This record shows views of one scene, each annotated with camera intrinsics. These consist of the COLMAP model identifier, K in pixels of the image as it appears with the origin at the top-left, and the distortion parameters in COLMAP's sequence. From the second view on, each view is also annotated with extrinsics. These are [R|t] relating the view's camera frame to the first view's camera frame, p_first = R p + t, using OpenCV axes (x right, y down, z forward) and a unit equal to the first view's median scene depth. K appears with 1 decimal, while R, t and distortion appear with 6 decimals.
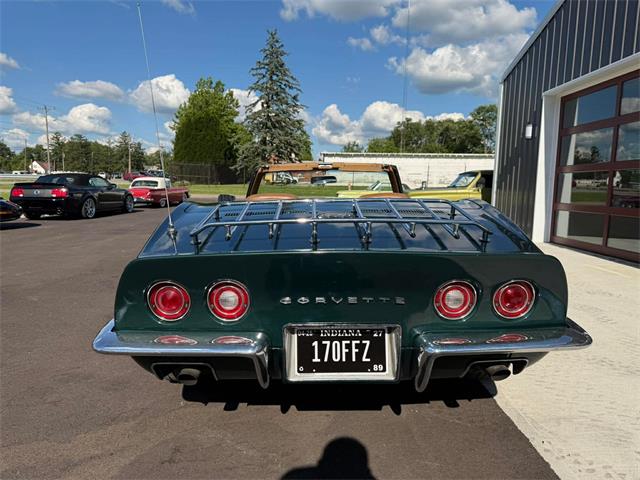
lens RADIAL K [[461.0, 0, 310.4], [0, 461.0, 244.1], [0, 0, 1]] dist [0.025354, -0.031800]
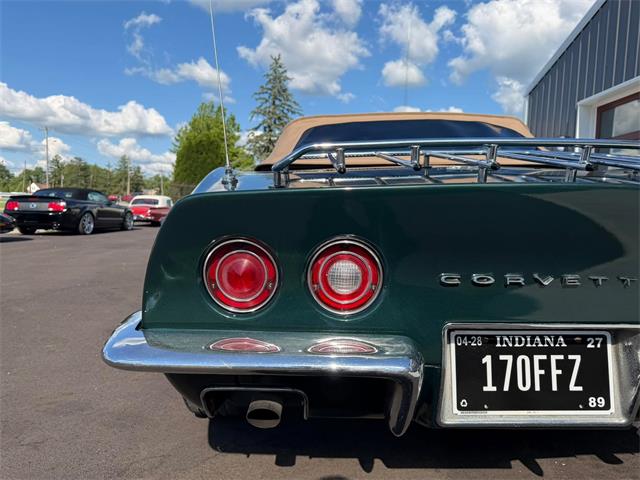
lens RADIAL K [[461.0, 0, 311.0], [0, 461.0, 243.2], [0, 0, 1]] dist [0.025354, -0.031800]
pose [[0.999829, 0.016404, 0.008514, -0.161901], [-0.015872, 0.998120, -0.059205, 0.081139], [-0.009470, 0.059059, 0.998210, 0.309085]]
